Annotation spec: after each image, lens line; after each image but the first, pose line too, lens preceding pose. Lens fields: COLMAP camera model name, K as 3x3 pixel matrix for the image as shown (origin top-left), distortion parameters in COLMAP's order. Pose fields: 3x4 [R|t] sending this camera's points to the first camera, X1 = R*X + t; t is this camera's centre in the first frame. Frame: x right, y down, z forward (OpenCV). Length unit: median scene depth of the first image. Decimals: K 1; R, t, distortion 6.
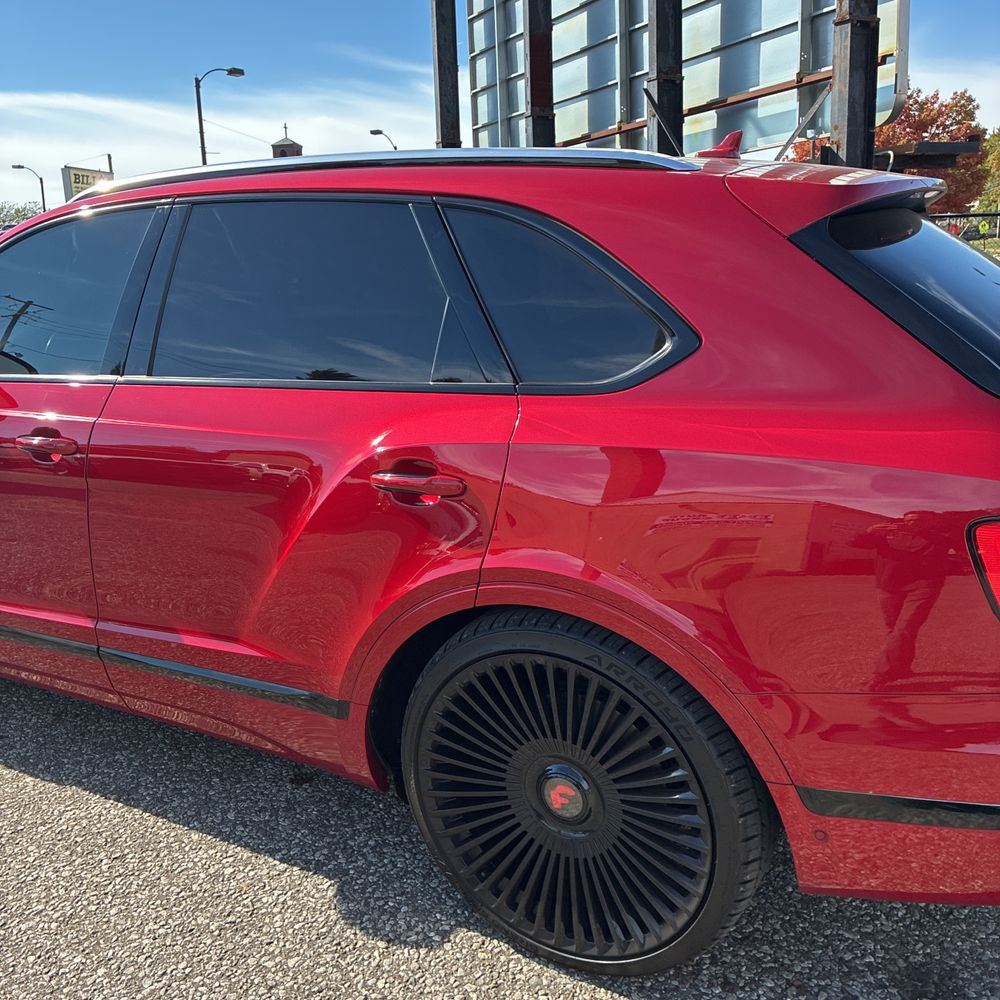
lens RADIAL K [[1012.0, 0, 489.9], [0, 1012.0, 493.0], [0, 0, 1]] dist [0.014329, 0.000000]
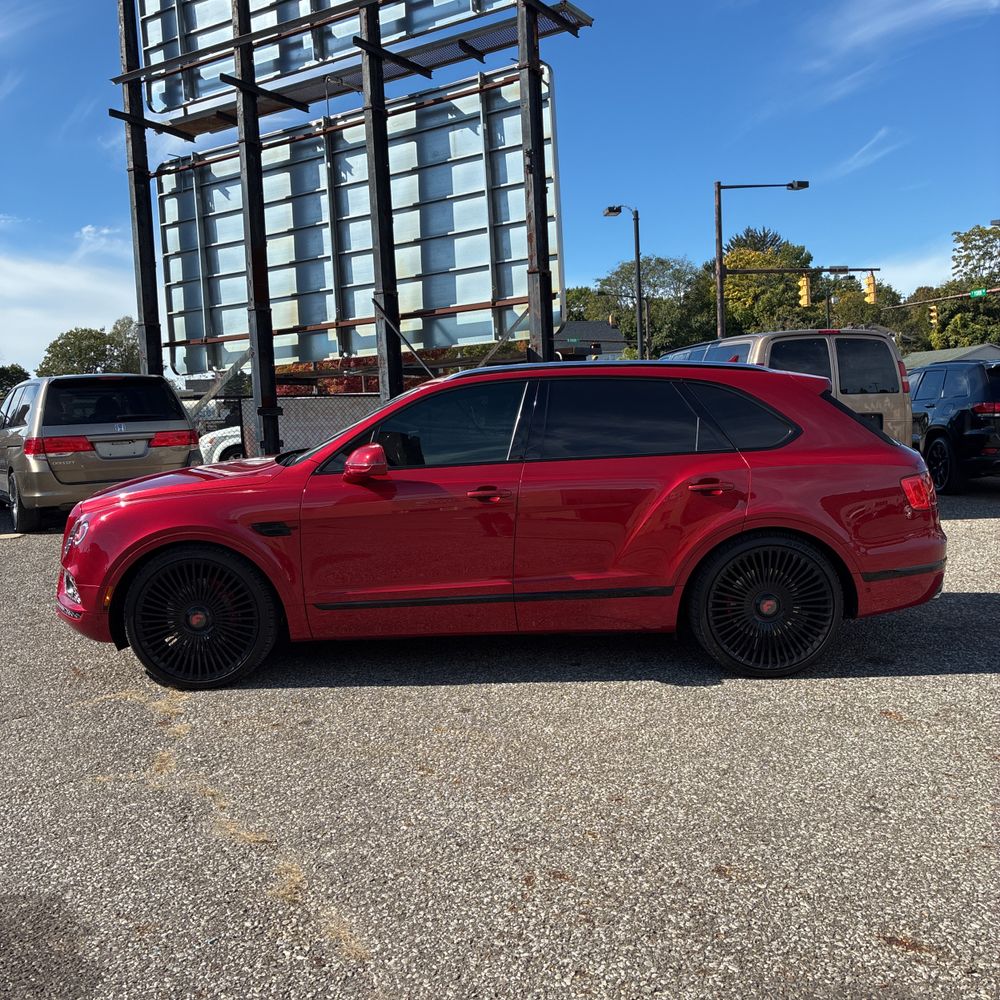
lens RADIAL K [[1012.0, 0, 492.4], [0, 1012.0, 482.8], [0, 0, 1]] dist [0.014329, 0.000000]
pose [[0.870351, -0.030556, 0.491484, -0.344643], [0.116482, 0.982523, -0.145190, 0.054354], [-0.478458, 0.183616, 0.858699, -0.179716]]
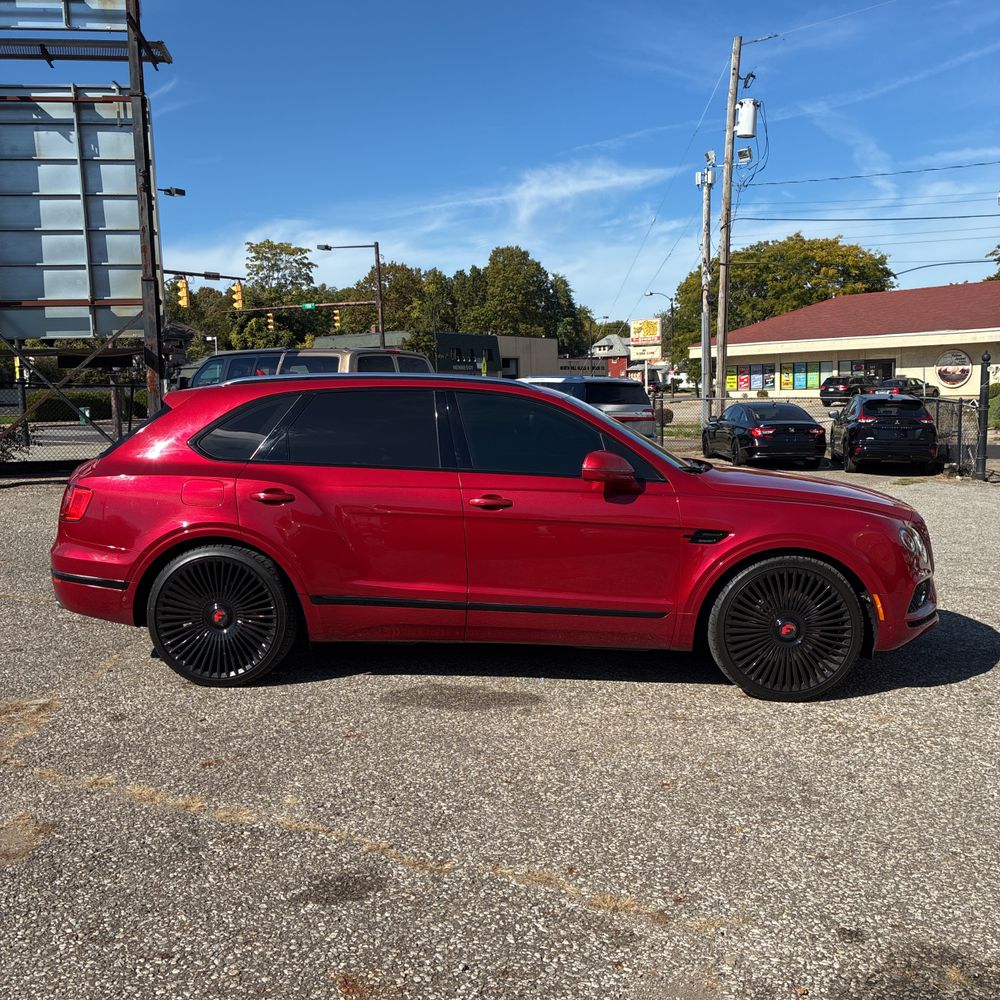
lens RADIAL K [[1012.0, 0, 506.8], [0, 1012.0, 479.7], [0, 0, 1]] dist [0.014329, 0.000000]
pose [[0.351408, -0.047831, 0.935000, -0.773016], [0.201792, 0.979090, -0.025754, 0.033254], [-0.914217, 0.197726, 0.353712, -0.085609]]
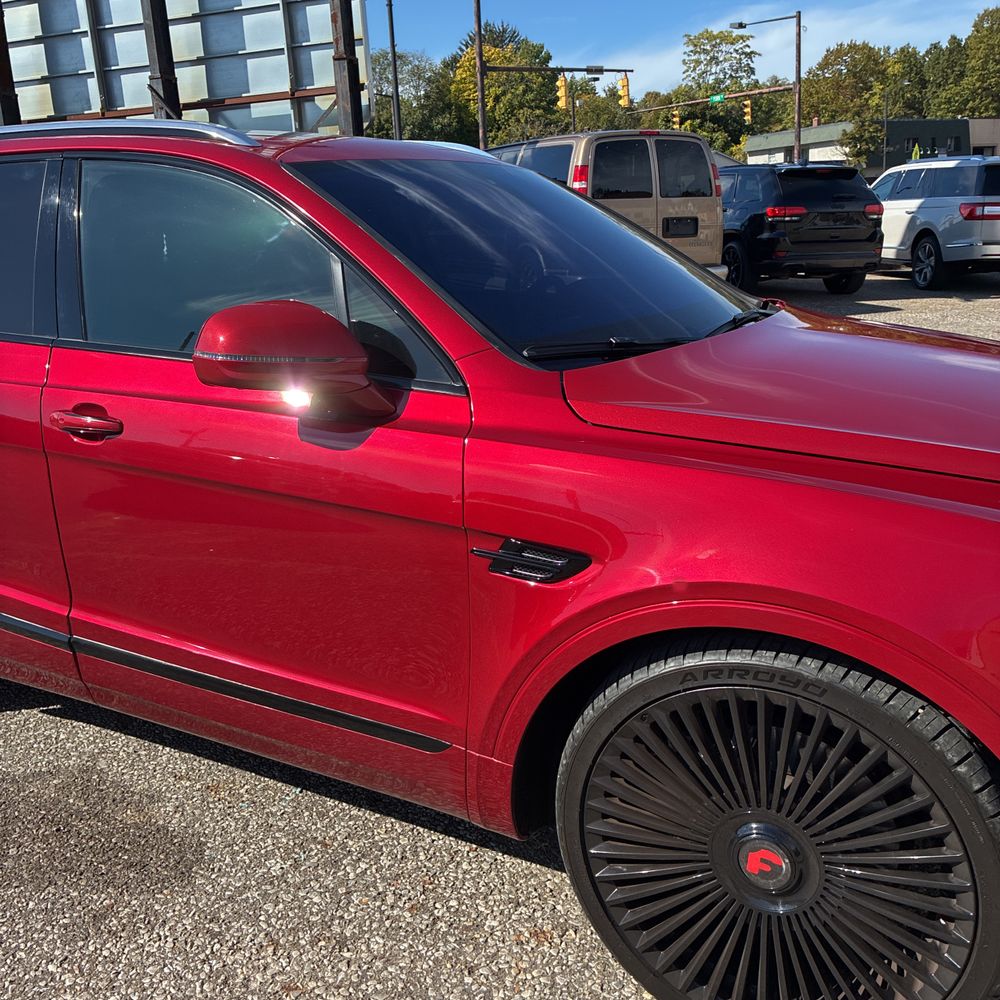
lens RADIAL K [[1012.0, 0, 486.4], [0, 1012.0, 492.1], [0, 0, 1]] dist [0.014329, 0.000000]
pose [[0.722564, -0.178916, 0.667750, -0.400751], [0.170071, 0.982248, 0.079150, 0.041558], [-0.670058, 0.056374, 0.740165, -0.113622]]
